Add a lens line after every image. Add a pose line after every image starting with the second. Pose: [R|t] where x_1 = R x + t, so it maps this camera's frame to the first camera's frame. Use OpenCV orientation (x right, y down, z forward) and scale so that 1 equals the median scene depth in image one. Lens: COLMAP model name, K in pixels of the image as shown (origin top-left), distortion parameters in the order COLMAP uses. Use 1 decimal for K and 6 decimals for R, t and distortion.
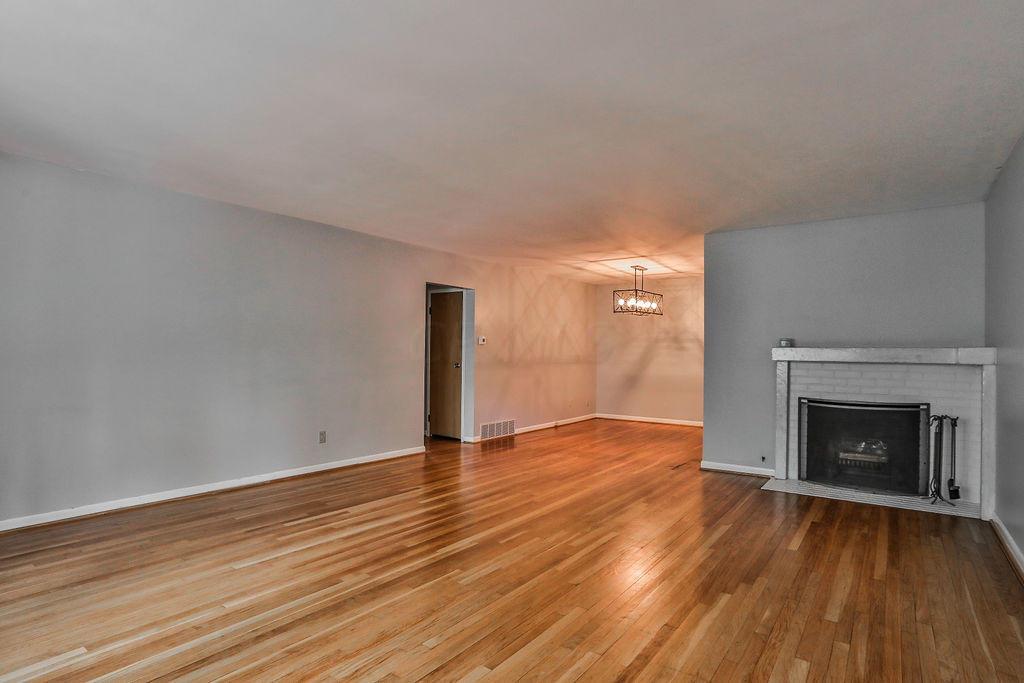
lens RADIAL K [[531.9, 0, 509.3], [0, 531.9, 345.9], [0, 0, 1]] dist [-0.076349, 0.038795]
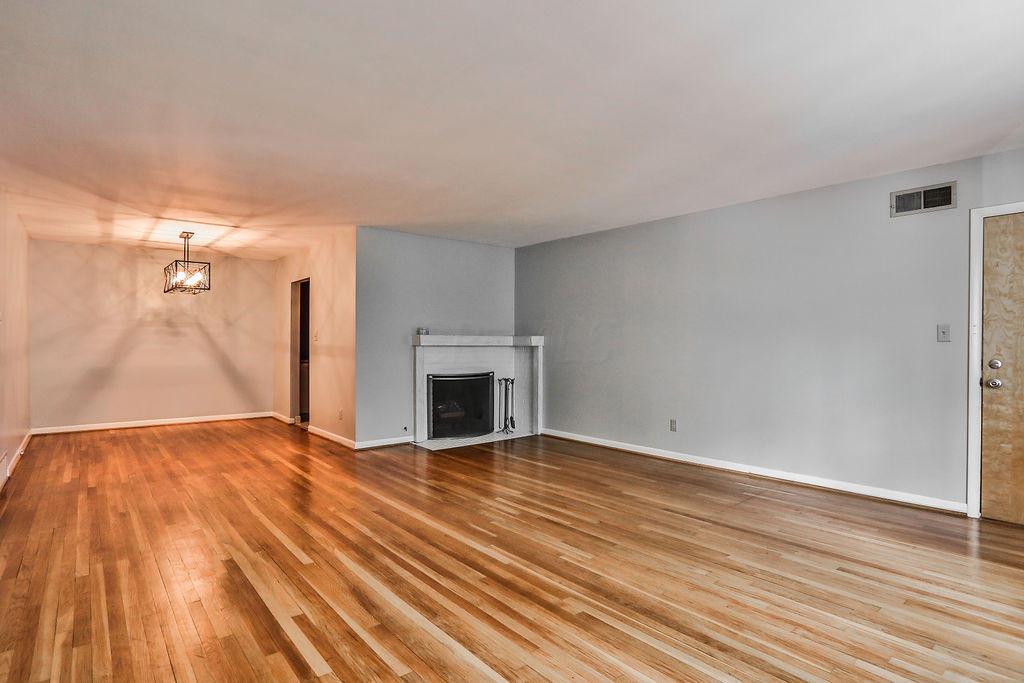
lens RADIAL K [[531.9, 0, 509.3], [0, 531.9, 345.9], [0, 0, 1]] dist [-0.076349, 0.038795]
pose [[0.225785, -0.016032, 0.974045, -0.785143], [-0.013694, 0.999714, 0.019629, 0.001388], [-0.974081, -0.017771, 0.225501, 0.625912]]
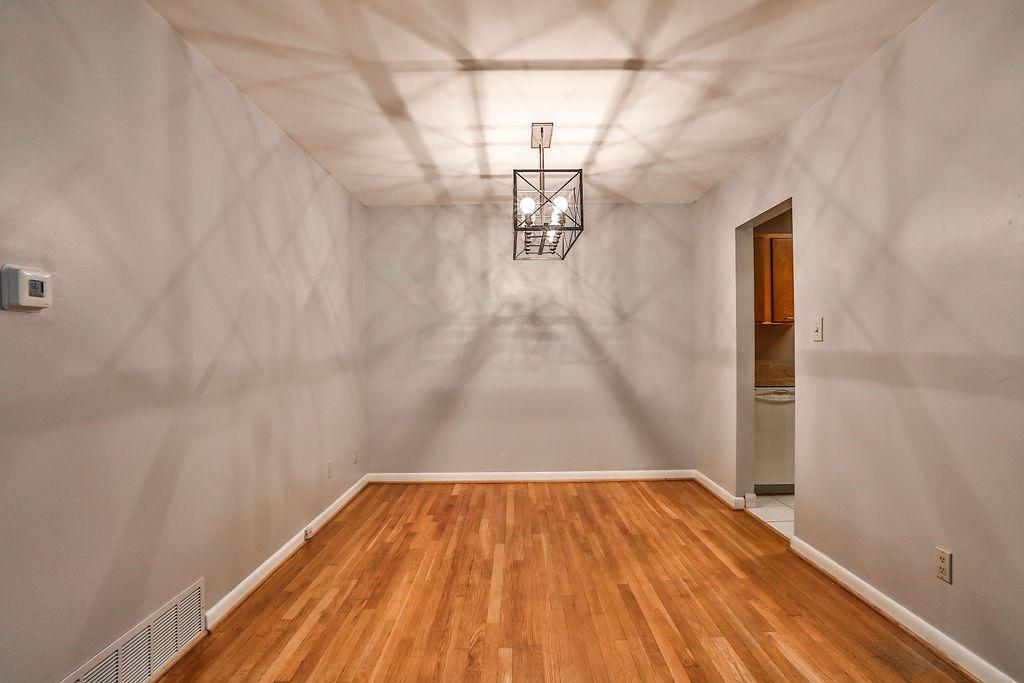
lens RADIAL K [[531.9, 0, 509.3], [0, 531.9, 345.9], [0, 0, 1]] dist [-0.076349, 0.038795]
pose [[0.799920, -0.013958, 0.599945, -0.038408], [0.010810, 0.999902, 0.008850, 0.021102], [-0.600010, -0.000594, 0.799993, 1.289606]]
